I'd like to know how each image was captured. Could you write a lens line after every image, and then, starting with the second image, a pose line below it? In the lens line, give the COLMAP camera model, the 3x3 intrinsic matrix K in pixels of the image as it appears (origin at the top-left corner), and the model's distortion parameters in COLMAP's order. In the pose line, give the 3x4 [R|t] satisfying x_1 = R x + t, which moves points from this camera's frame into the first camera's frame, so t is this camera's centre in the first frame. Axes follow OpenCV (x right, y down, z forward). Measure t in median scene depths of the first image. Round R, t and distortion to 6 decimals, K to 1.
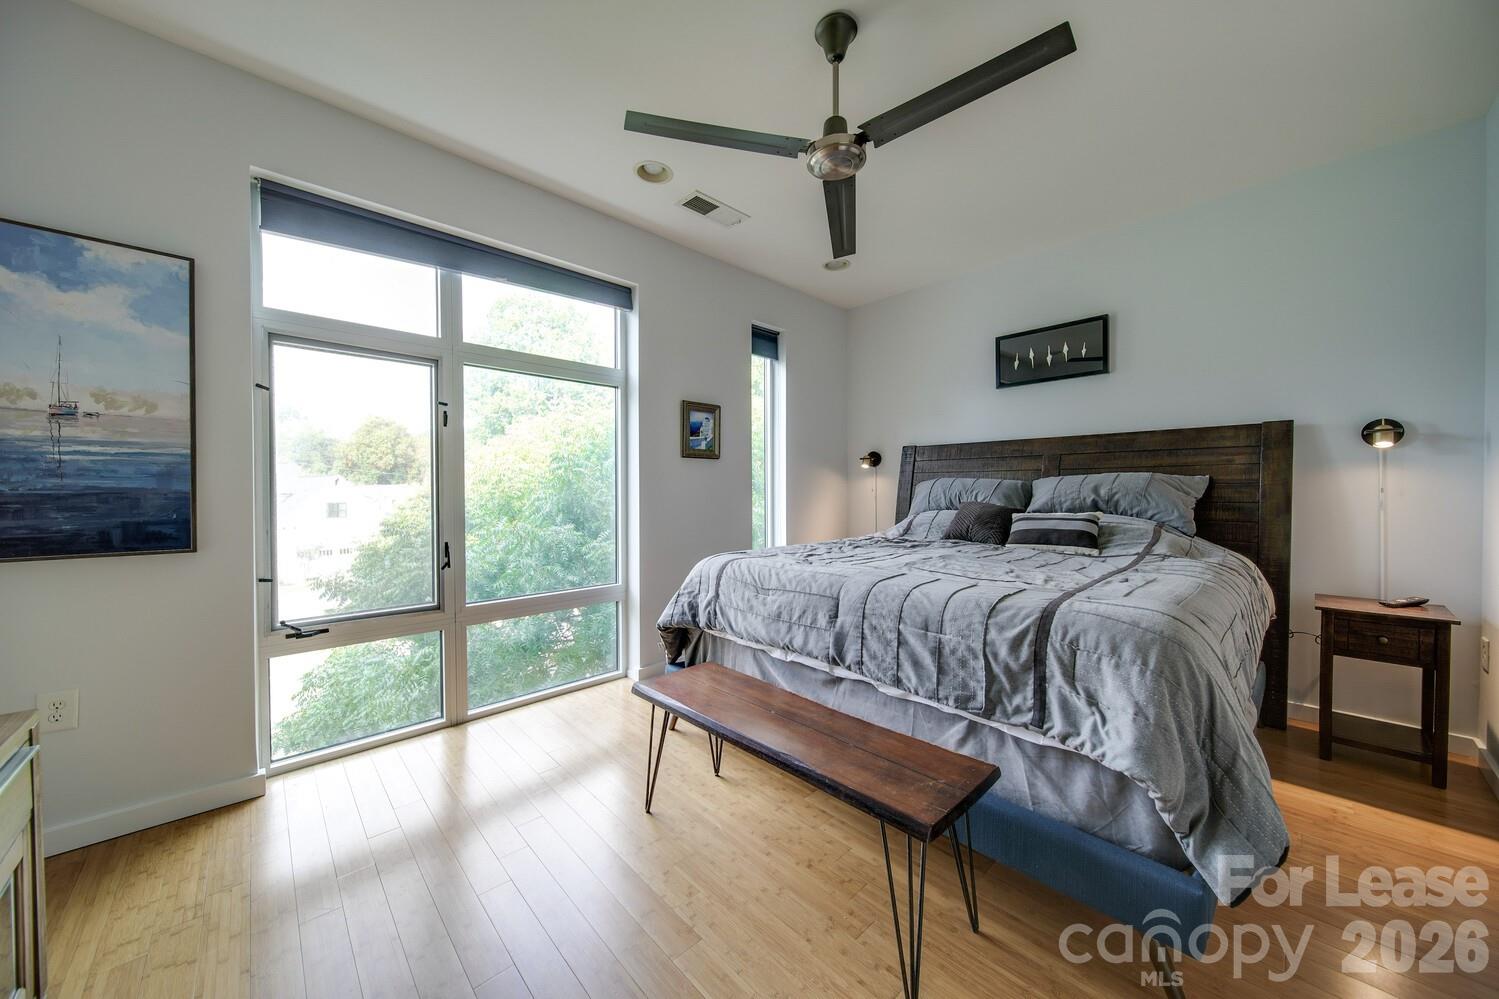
lens RADIAL K [[524.4, 0, 753.6], [0, 524.4, 501.5], [0, 0, 1]] dist [0.000731, -0.001085]
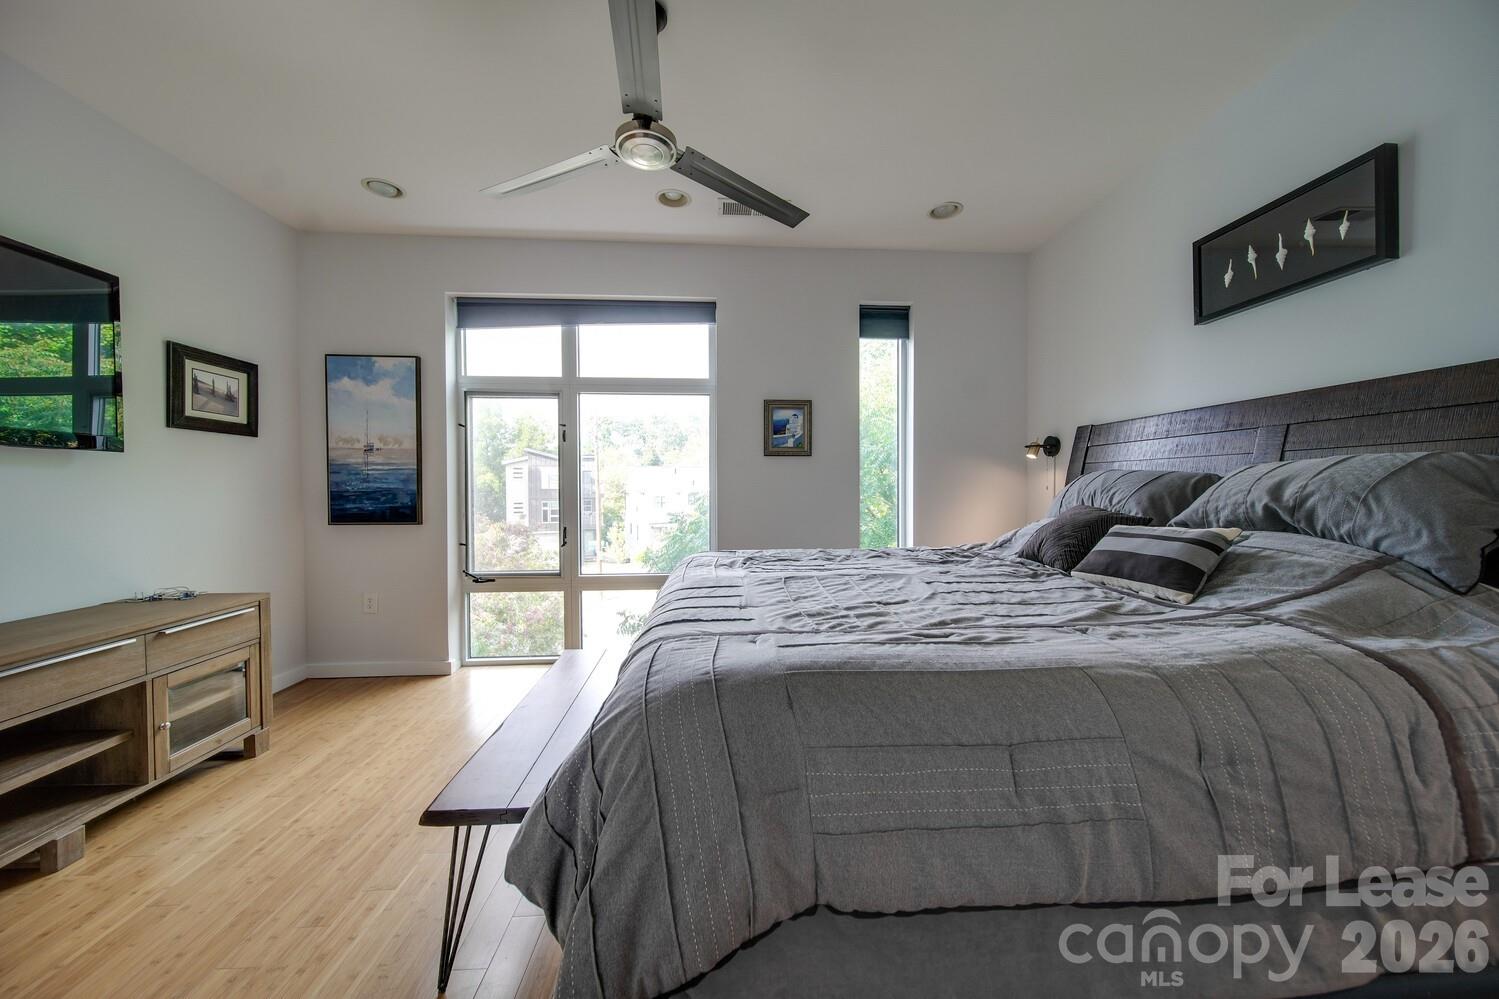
lens RADIAL K [[524.4, 0, 756.1], [0, 524.4, 500.9], [0, 0, 1]] dist [0.000731, -0.001085]
pose [[0.770733, 0.015442, -0.636971, 0.646739], [-0.011407, 0.999880, 0.010438, -0.009374], [0.637056, -0.000779, 0.770817, 0.264790]]
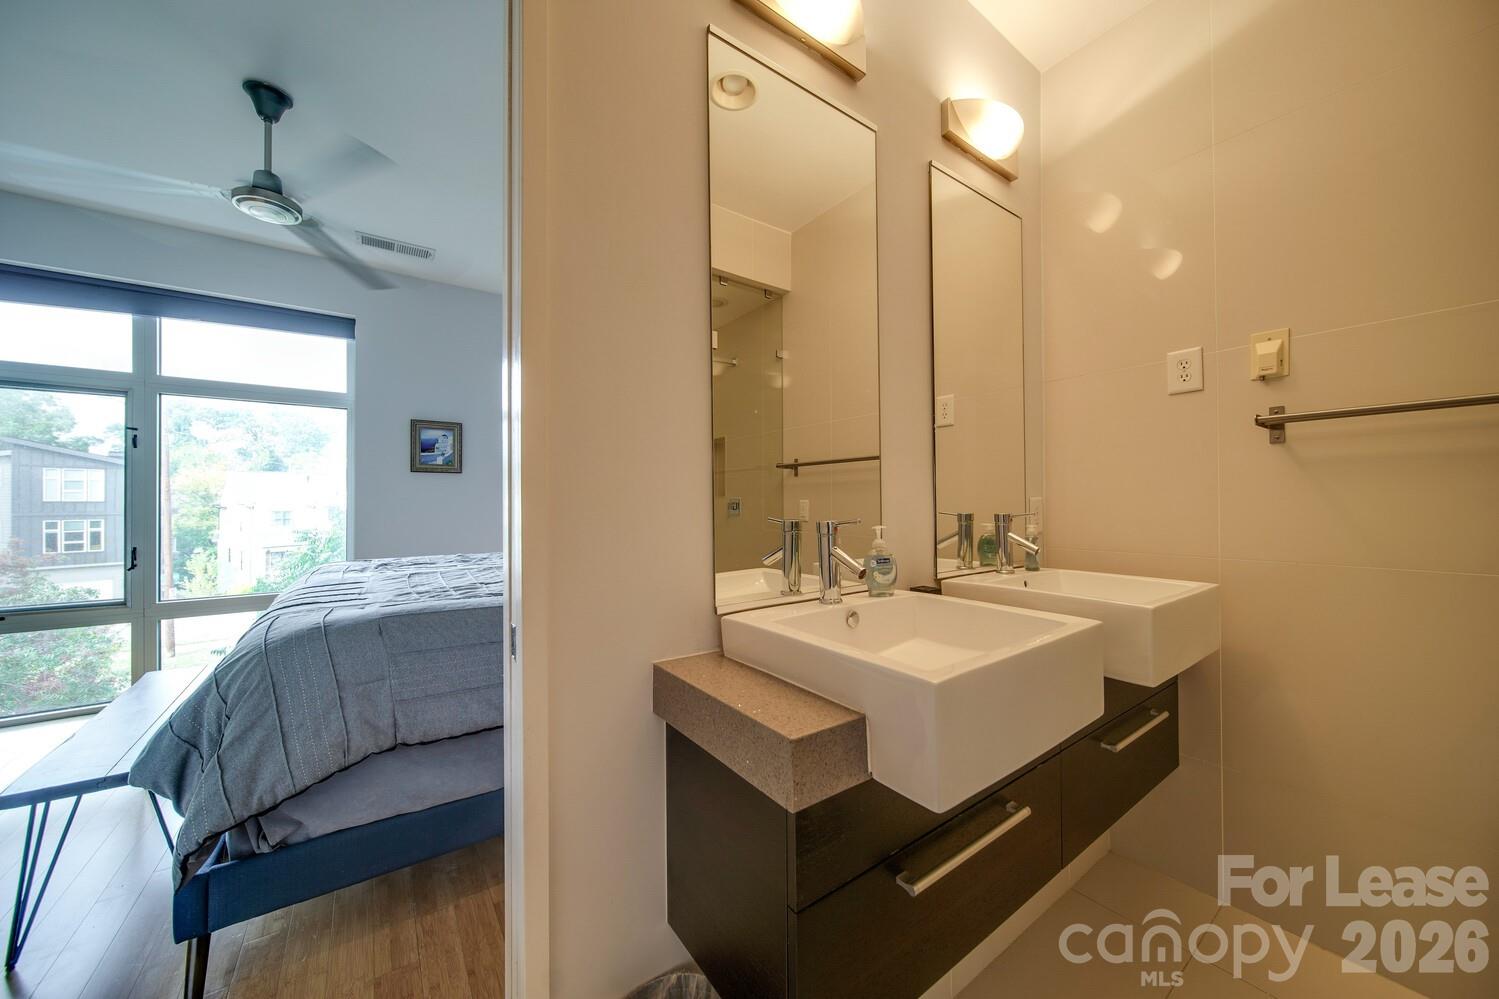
lens RADIAL K [[524.4, 0, 752.6], [0, 524.4, 500.1], [0, 0, 1]] dist [0.000731, -0.001085]
pose [[0.990153, 0.001826, -0.139975, 0.920991], [-0.004828, 0.999766, -0.021104, -0.008586], [0.139903, 0.021572, 0.989930, 0.037097]]
